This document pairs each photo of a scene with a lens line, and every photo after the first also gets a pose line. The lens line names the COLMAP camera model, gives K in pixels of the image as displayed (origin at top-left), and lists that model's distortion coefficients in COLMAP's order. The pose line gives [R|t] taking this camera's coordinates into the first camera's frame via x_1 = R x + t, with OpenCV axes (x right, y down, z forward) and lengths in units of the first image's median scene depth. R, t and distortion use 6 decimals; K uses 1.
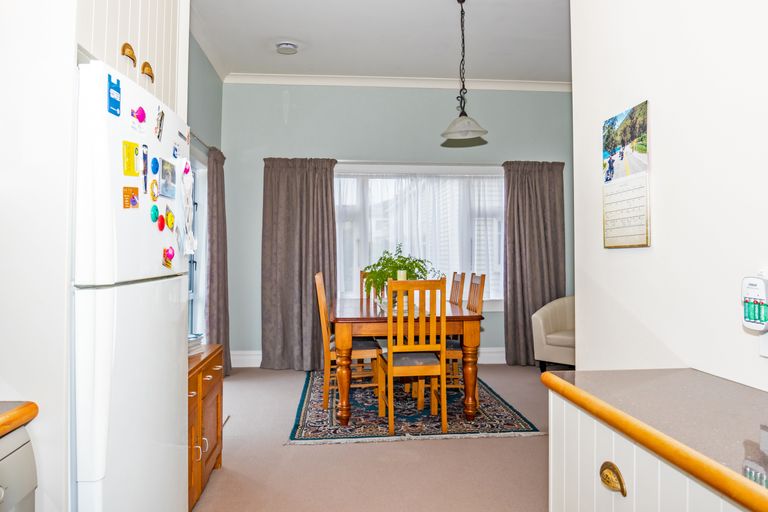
lens RADIAL K [[583.7, 0, 384.8], [0, 583.7, 255.3], [0, 0, 1]] dist [-0.033294, -0.019080]
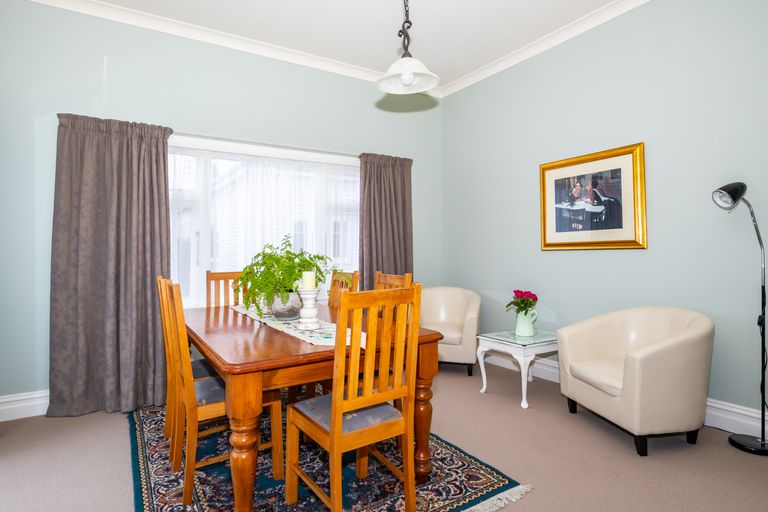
lens RADIAL K [[427.5, 0, 375.5], [0, 427.5, 237.0], [0, 0, 1]] dist [-0.002371, 0.000196]
pose [[0.893565, 0.006728, 0.448884, -0.095783], [0.008594, 0.999448, -0.032087, 0.001110], [-0.448852, 0.032529, 0.893014, 0.374683]]
